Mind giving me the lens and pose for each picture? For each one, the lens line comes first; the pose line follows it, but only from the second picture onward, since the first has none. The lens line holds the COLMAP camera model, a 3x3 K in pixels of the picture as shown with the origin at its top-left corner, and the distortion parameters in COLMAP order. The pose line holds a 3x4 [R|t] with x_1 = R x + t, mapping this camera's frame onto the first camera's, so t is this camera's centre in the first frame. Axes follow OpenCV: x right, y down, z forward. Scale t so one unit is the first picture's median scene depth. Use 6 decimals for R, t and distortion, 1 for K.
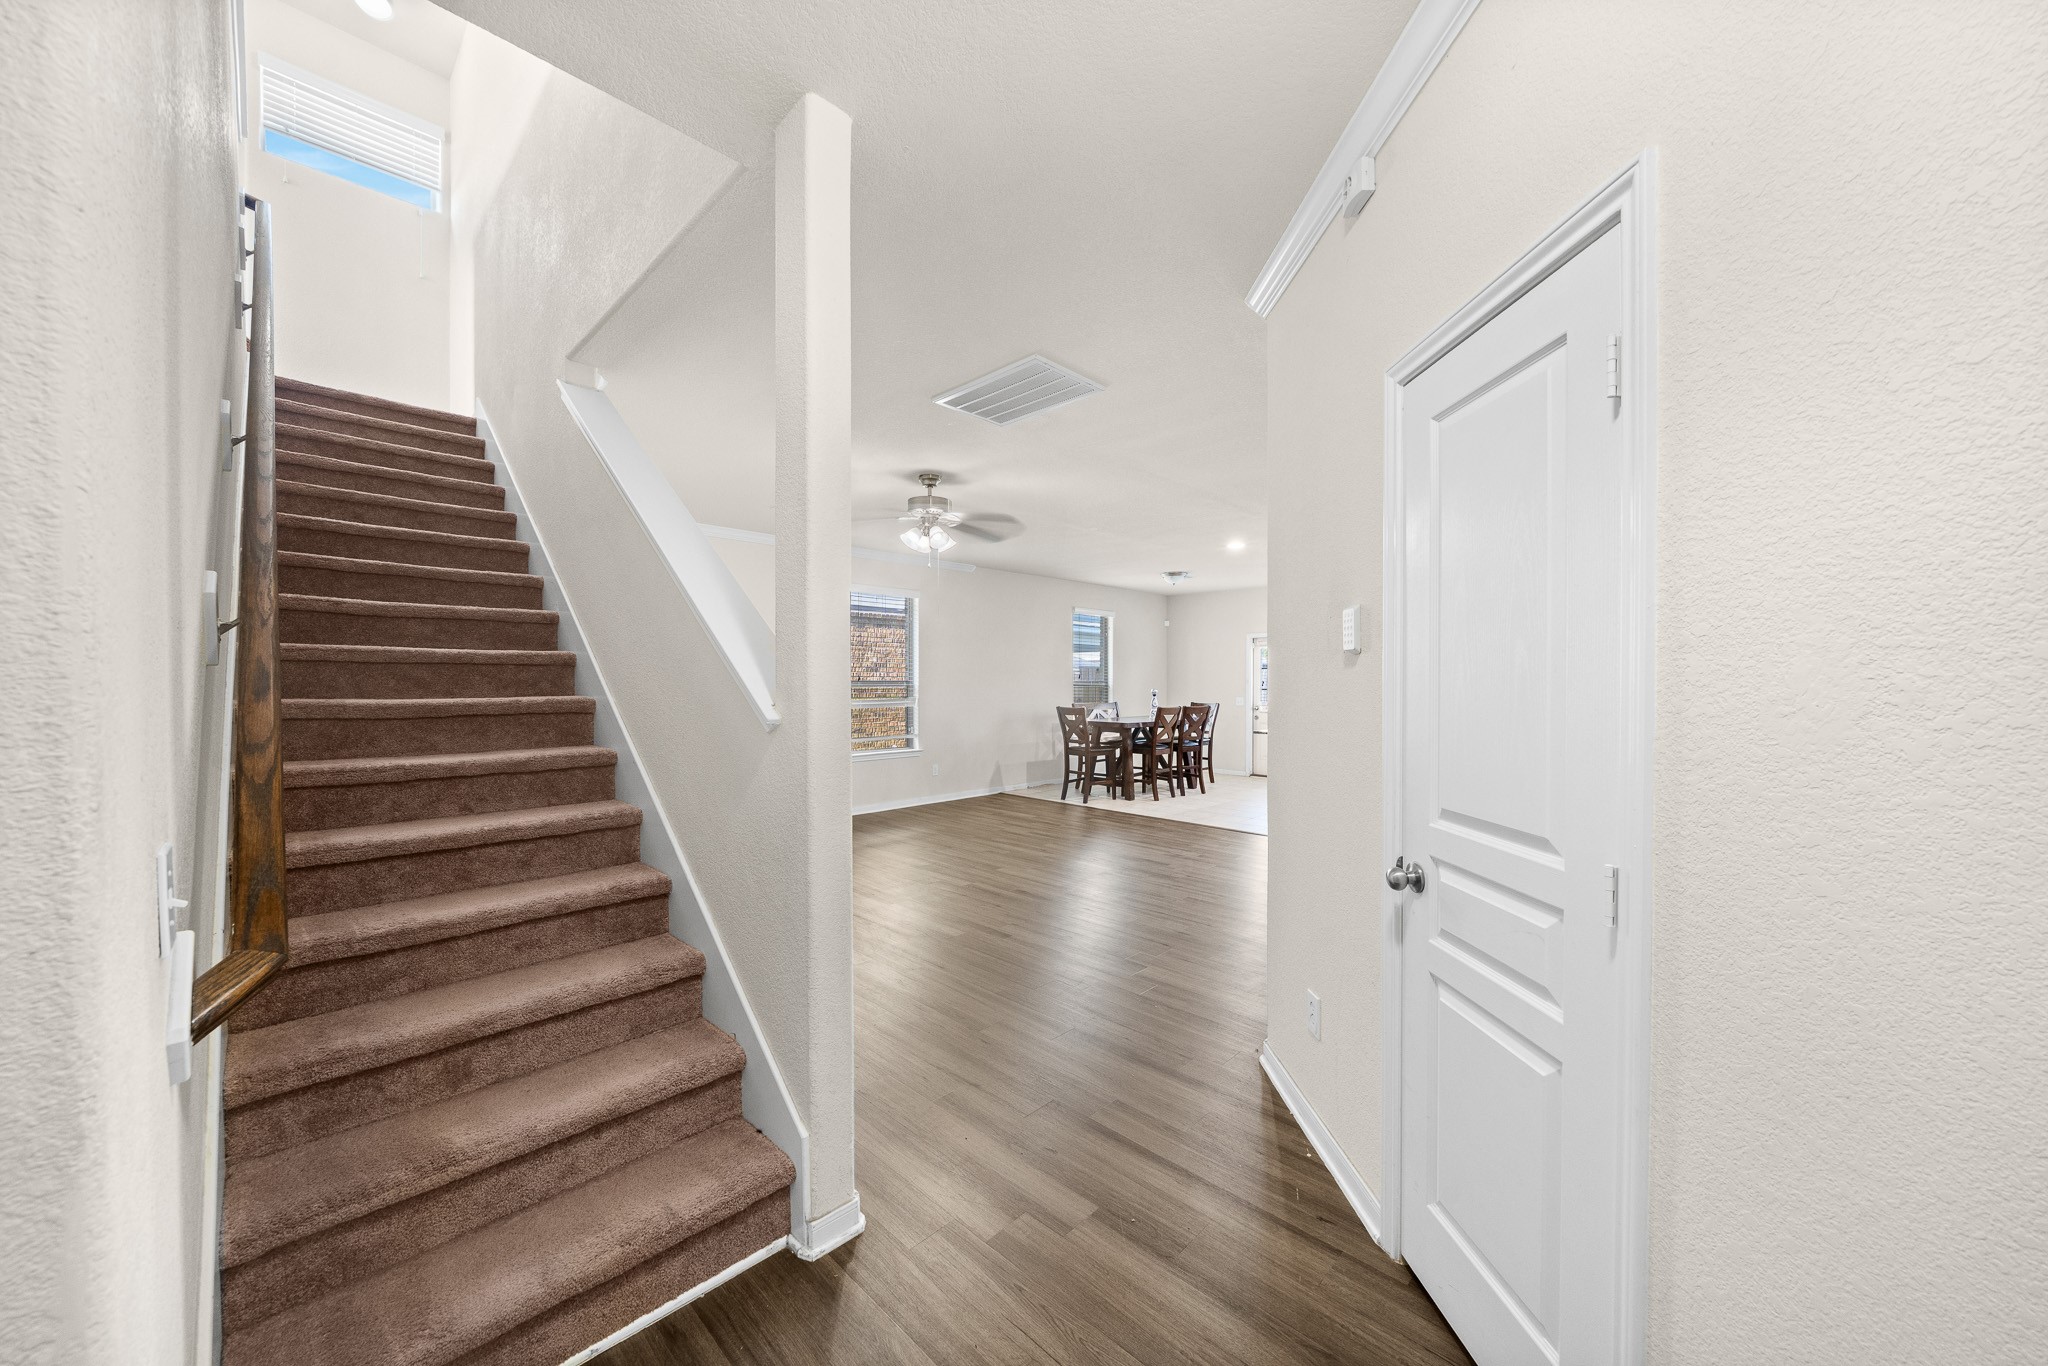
lens RADIAL K [[727.9, 0, 1029.5], [0, 727.9, 690.4], [0, 0, 1]] dist [-0.000248, -0.000094]
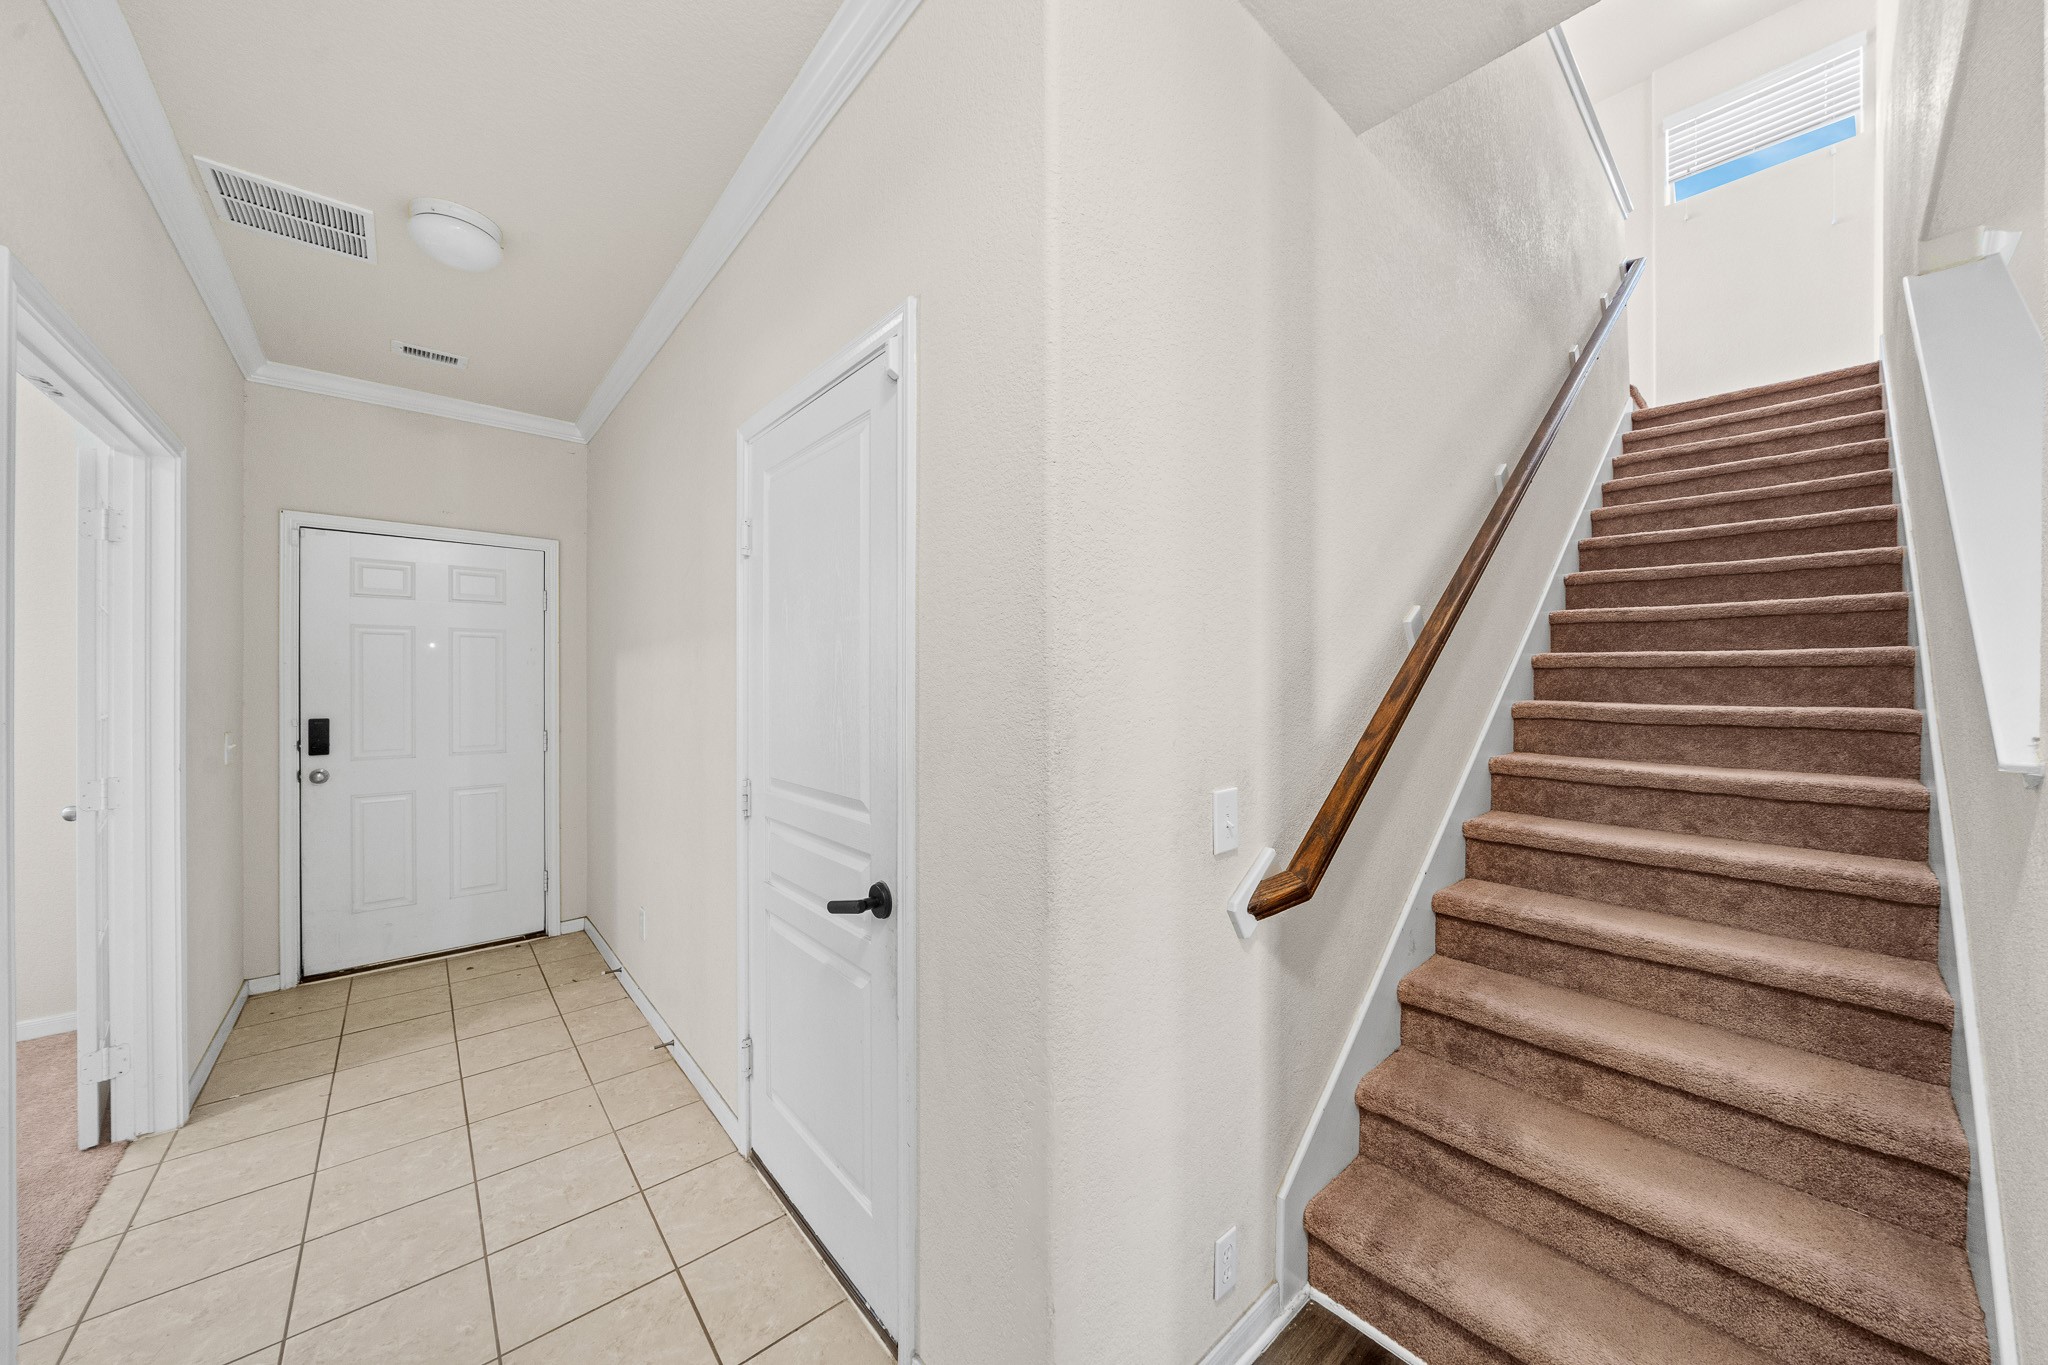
lens RADIAL K [[704.6, 0, 1029.4], [0, 704.6, 681.2], [0, 0, 1]] dist [-0.003336, -0.000210]
pose [[-0.059949, 0.000275, -0.998201, 0.179375], [-0.015430, 0.999880, 0.001202, -0.009789], [0.998082, 0.015474, -0.059937, 0.268629]]
